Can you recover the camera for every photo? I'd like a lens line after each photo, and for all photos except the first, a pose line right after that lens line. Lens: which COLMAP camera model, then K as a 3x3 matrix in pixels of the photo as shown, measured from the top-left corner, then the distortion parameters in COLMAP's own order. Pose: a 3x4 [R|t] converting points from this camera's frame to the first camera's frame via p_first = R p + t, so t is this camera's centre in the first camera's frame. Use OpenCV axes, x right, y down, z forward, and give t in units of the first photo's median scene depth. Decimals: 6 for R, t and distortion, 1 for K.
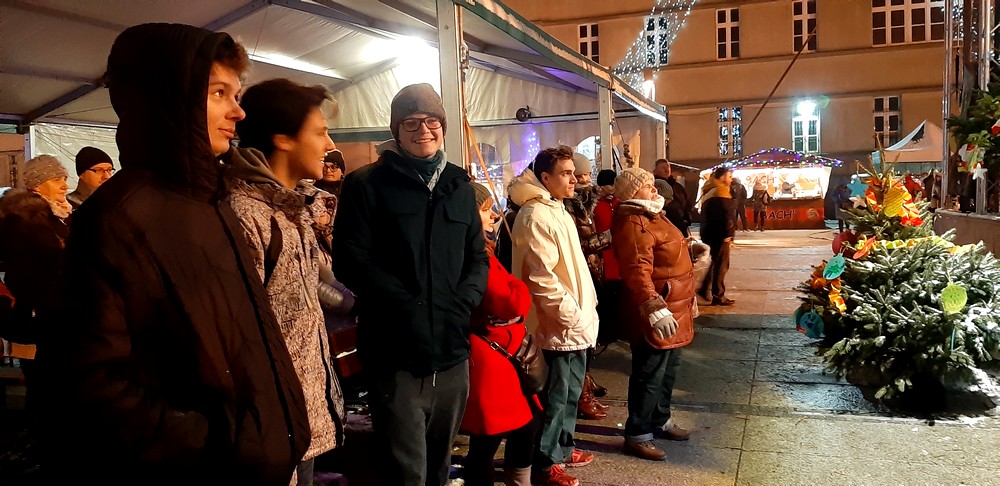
lens RADIAL K [[790.0, 0, 523.4], [0, 790.0, 238.4], [0, 0, 1]] dist [0.106891, -0.205197]
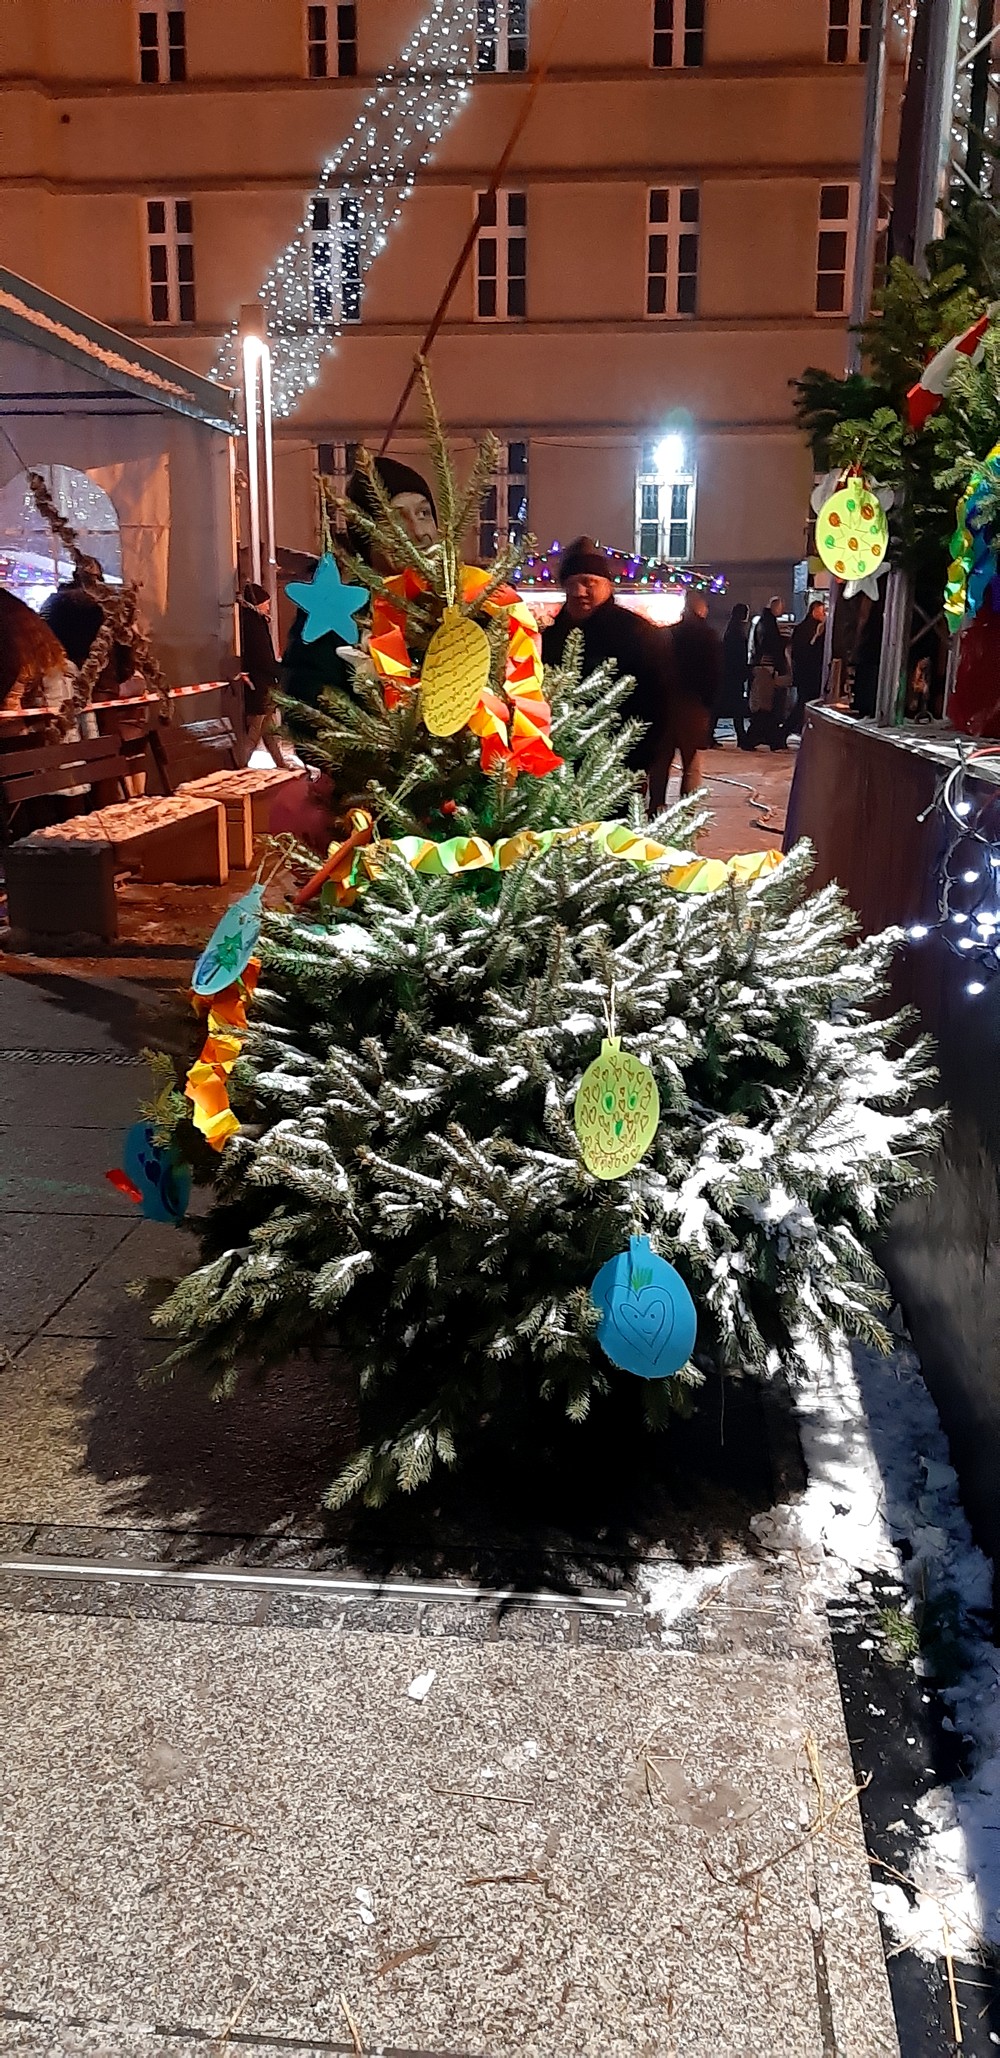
lens RADIAL K [[1625.8, 0, 530.2], [0, 1625.8, 1065.8], [0, 0, 1]] dist [0.106891, -0.205197]
pose [[0.972947, -0.021296, 0.230045, 0.373812], [-0.023816, 0.981193, 0.191555, -0.024525], [-0.229798, -0.191852, 0.954141, 0.518894]]
